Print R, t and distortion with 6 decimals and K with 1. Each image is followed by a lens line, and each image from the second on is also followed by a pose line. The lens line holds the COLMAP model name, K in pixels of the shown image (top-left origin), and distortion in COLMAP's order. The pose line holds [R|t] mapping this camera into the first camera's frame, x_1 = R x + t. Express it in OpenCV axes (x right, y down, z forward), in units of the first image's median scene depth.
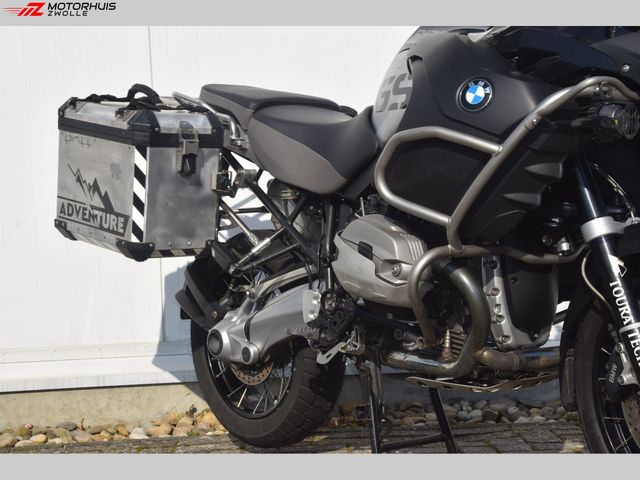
lens RADIAL K [[1314.8, 0, 322.9], [0, 1314.8, 252.9], [0, 0, 1]] dist [0.356855, 0.728379]
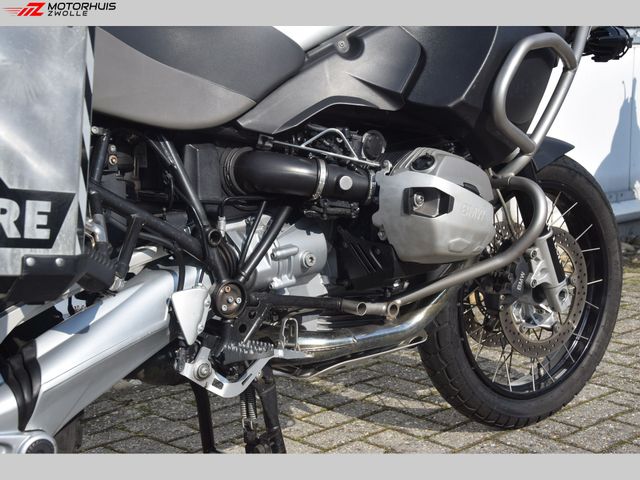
lens RADIAL K [[1035.4, 0, 320.0], [0, 1035.4, 240.0], [0, 0, 1]] dist [0.239213, 0.021125]
pose [[-0.043487, -0.118222, 0.992034, -0.457615], [0.081960, 0.989205, 0.121478, -0.045360], [-0.995686, 0.086590, -0.033328, 0.903876]]
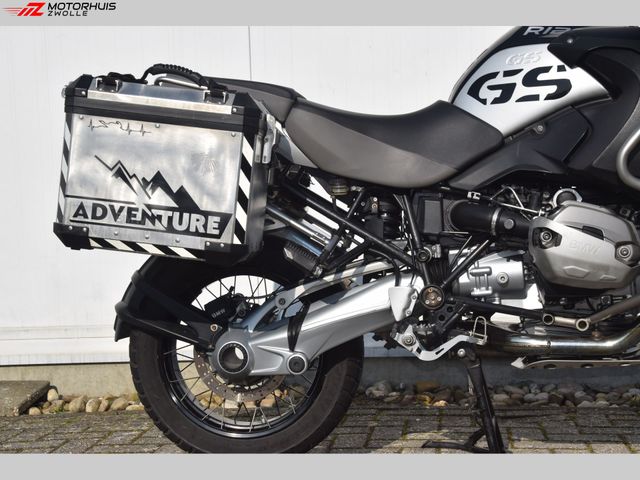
lens RADIAL K [[1155.1, 0, 323.4], [0, 1155.1, 247.7], [0, 0, 1]] dist [0.271927, 0.386291]
pose [[0.723053, -0.028310, 0.690212, -0.602000], [0.055006, 0.998347, -0.016675, 0.009559], [-0.688599, 0.050023, 0.723415, 0.400882]]
